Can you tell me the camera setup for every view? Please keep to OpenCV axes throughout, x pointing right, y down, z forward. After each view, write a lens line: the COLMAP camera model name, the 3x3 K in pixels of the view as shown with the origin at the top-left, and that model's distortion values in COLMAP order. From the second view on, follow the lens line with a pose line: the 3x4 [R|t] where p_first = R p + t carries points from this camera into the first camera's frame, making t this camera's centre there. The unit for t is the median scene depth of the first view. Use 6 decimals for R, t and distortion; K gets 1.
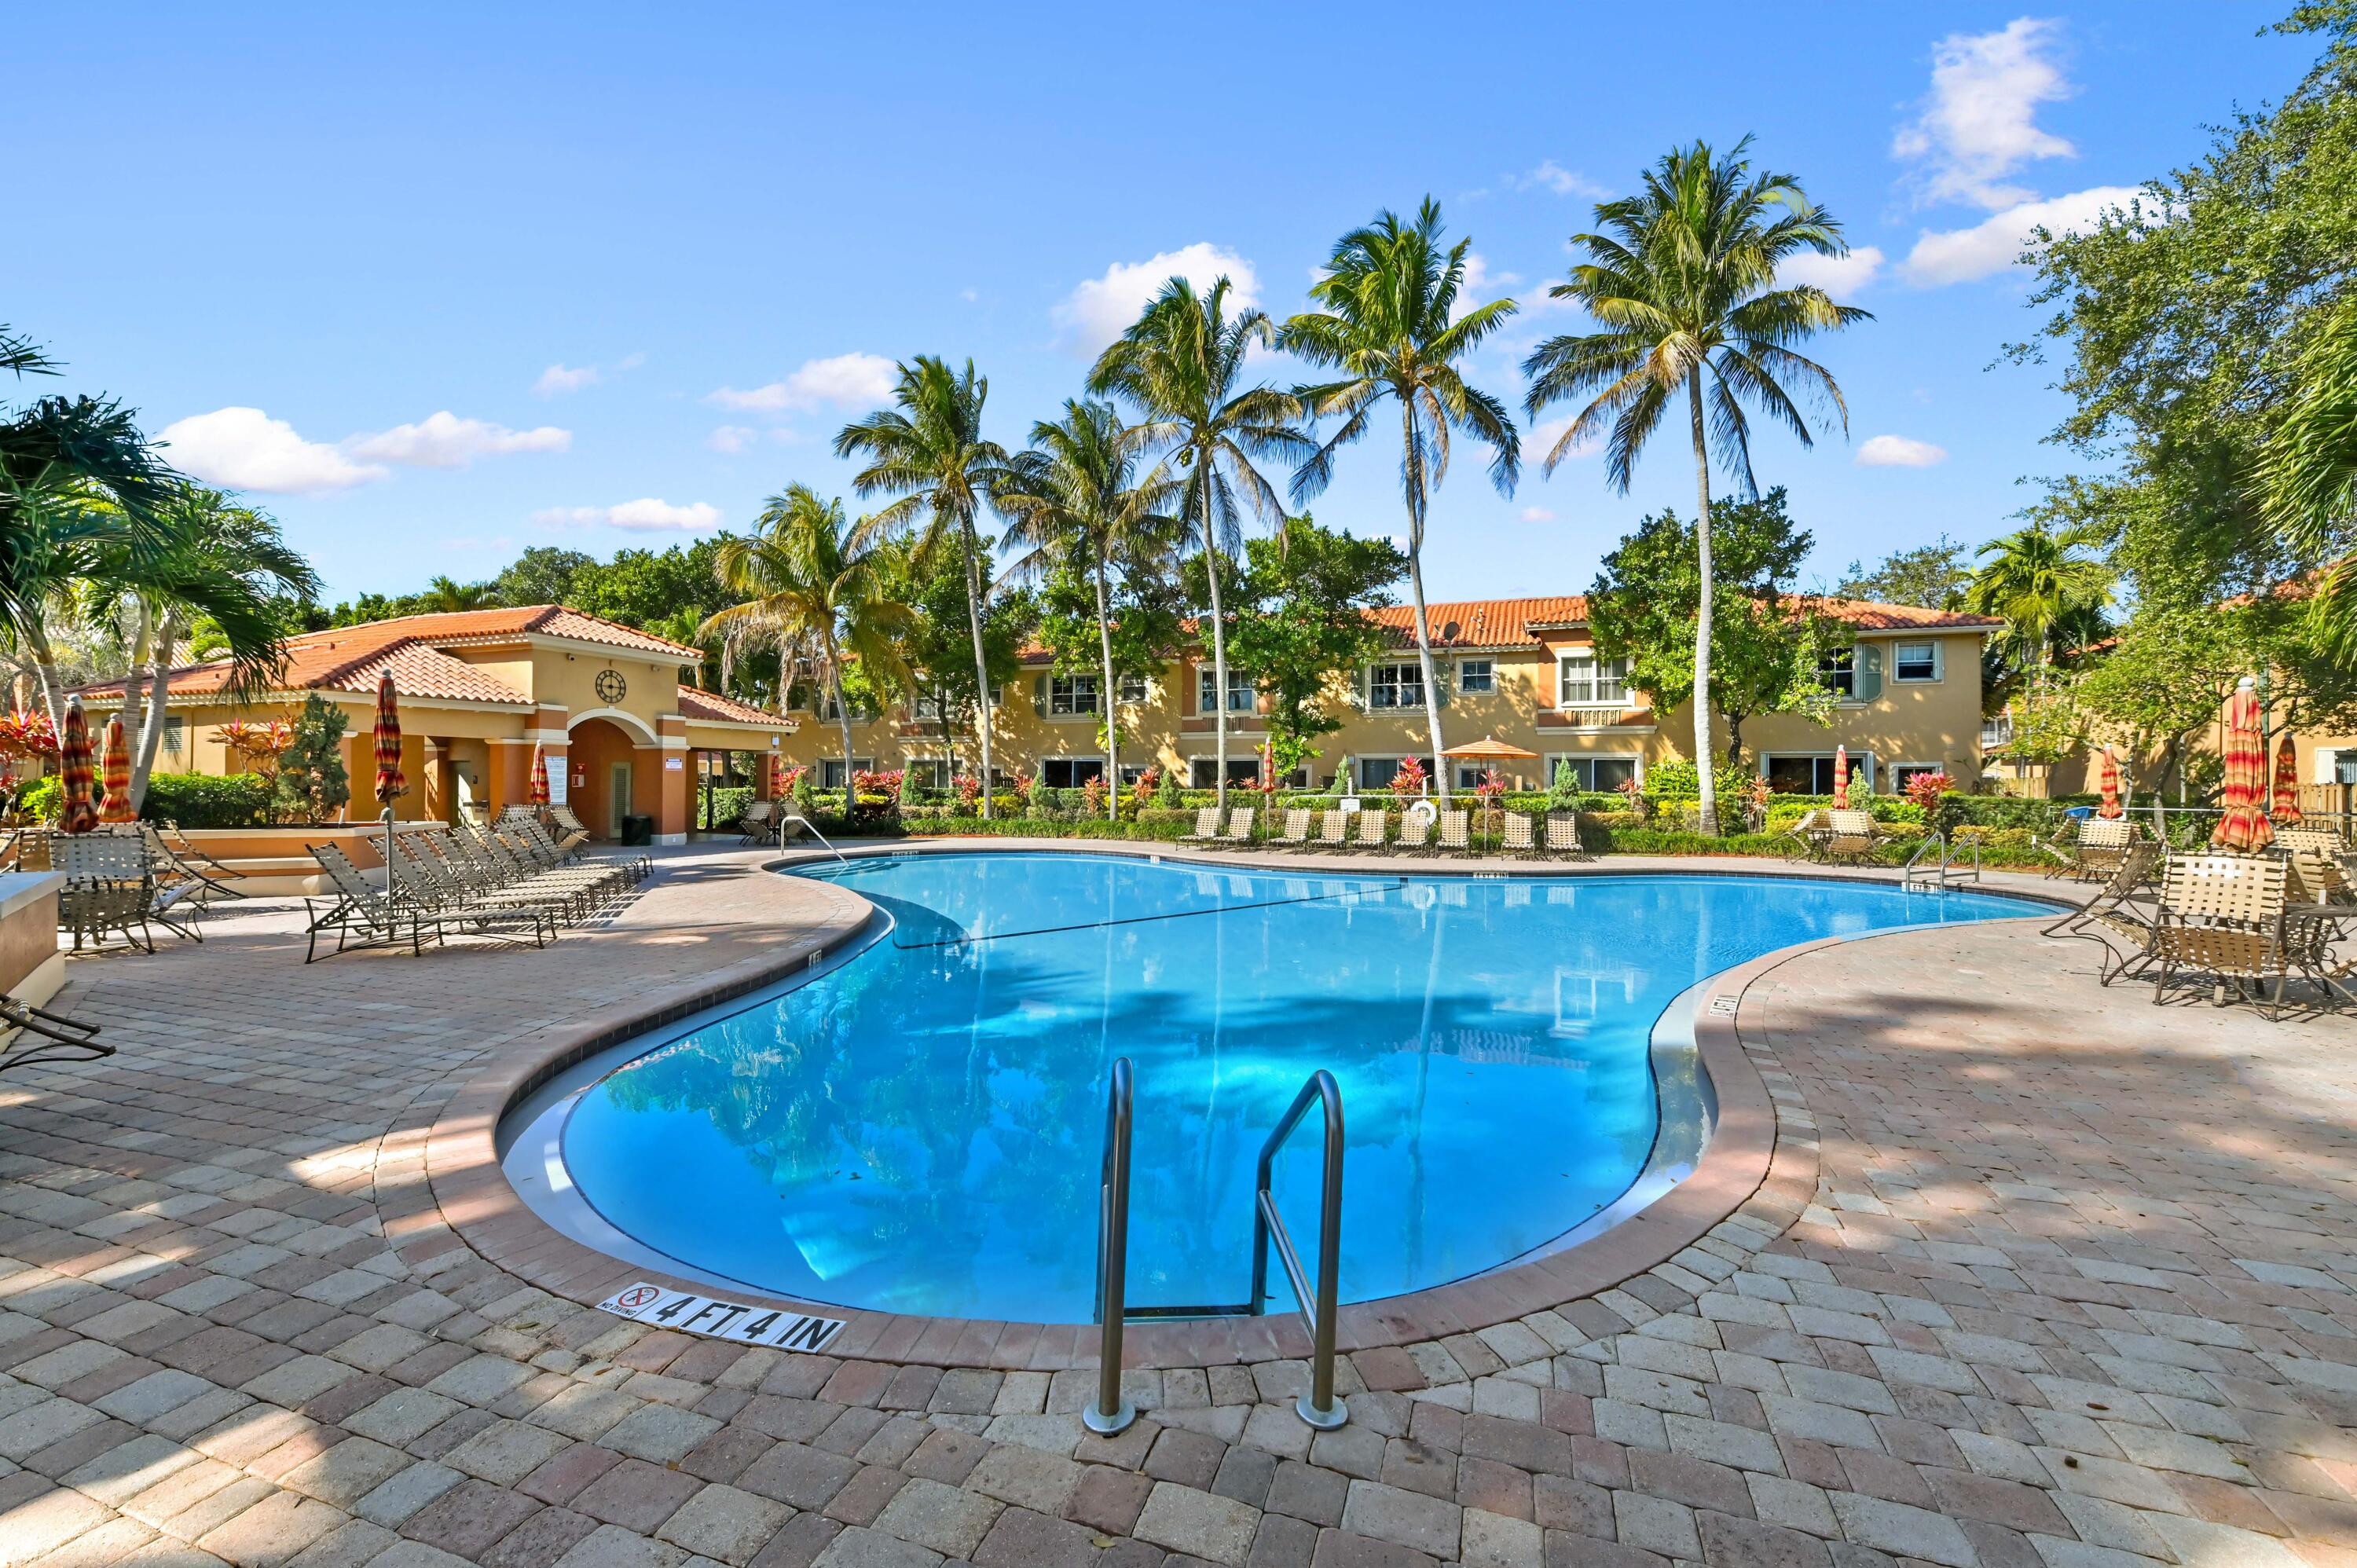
lens RADIAL K [[930.3, 0, 1182.6], [0, 930.3, 784.3], [0, 0, 1]] dist [-0.009702, -0.000331]
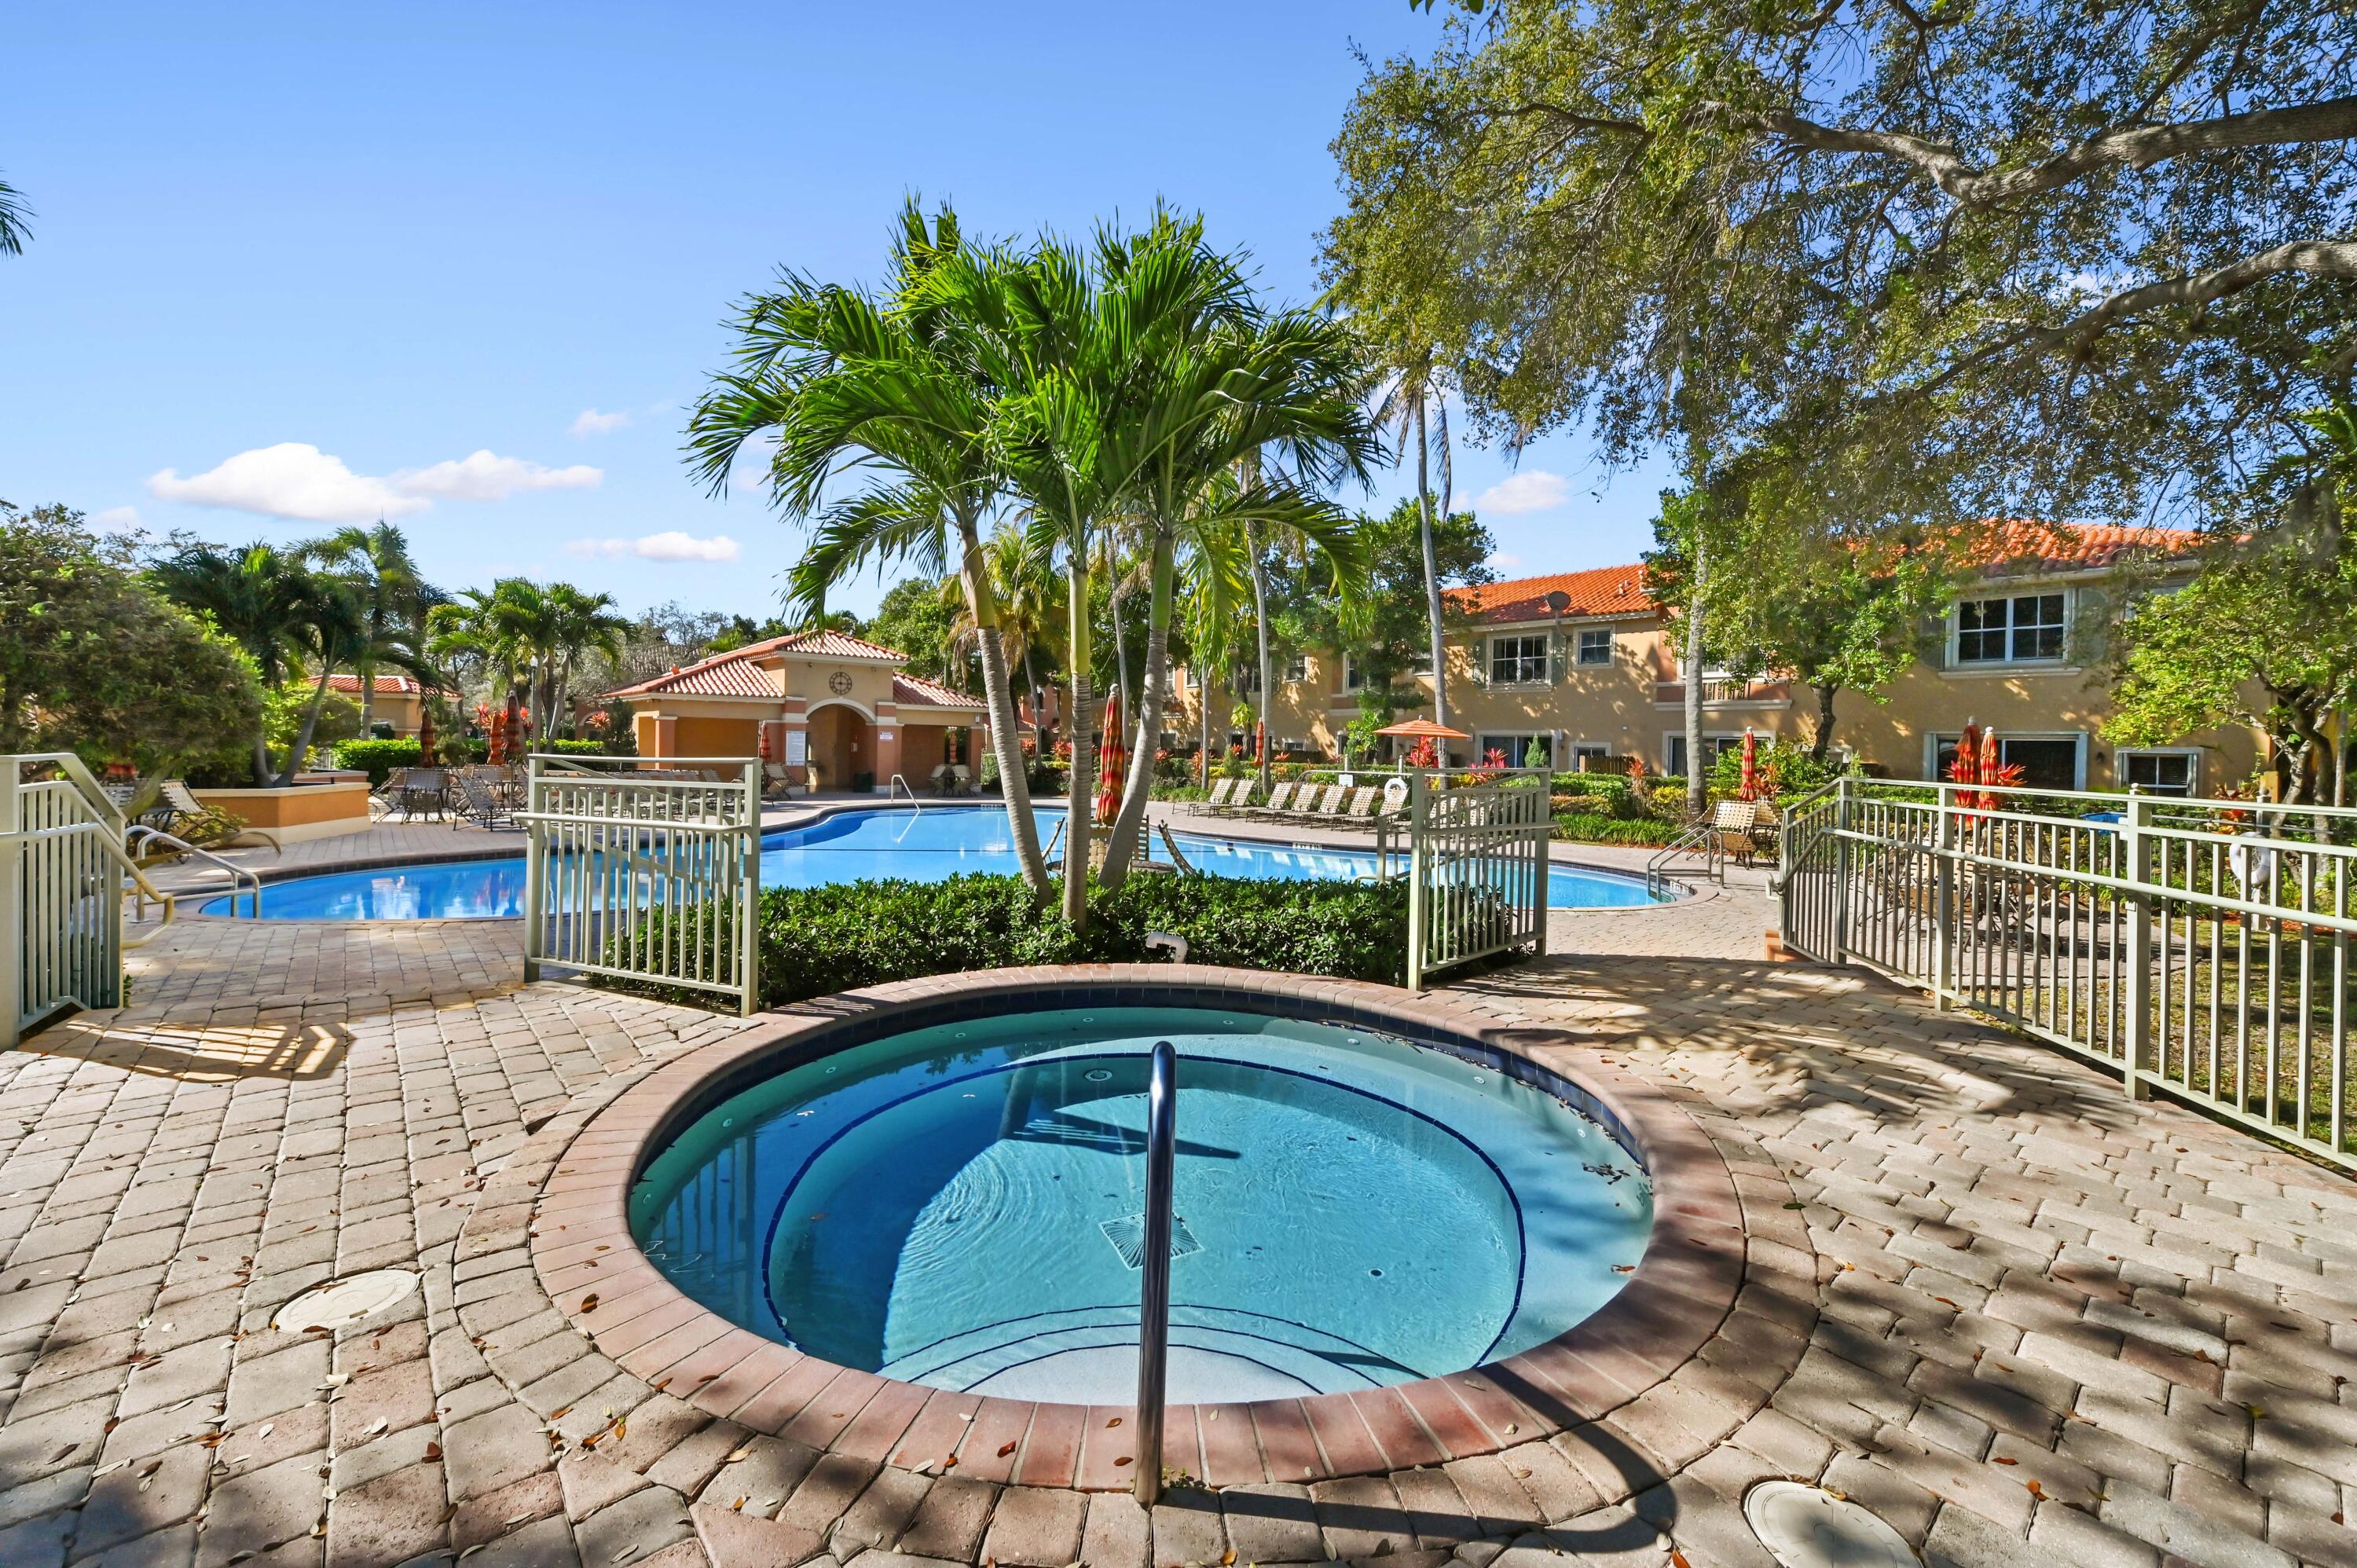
lens RADIAL K [[952.0, 0, 1185.6], [0, 952.0, 735.1], [0, 0, 1]] dist [-0.008851, -0.000027]
pose [[0.862542, 0.009400, -0.505899, 0.463763], [-0.017851, 0.999770, -0.011858, -0.011489], [0.505671, 0.019259, 0.862511, -0.018012]]
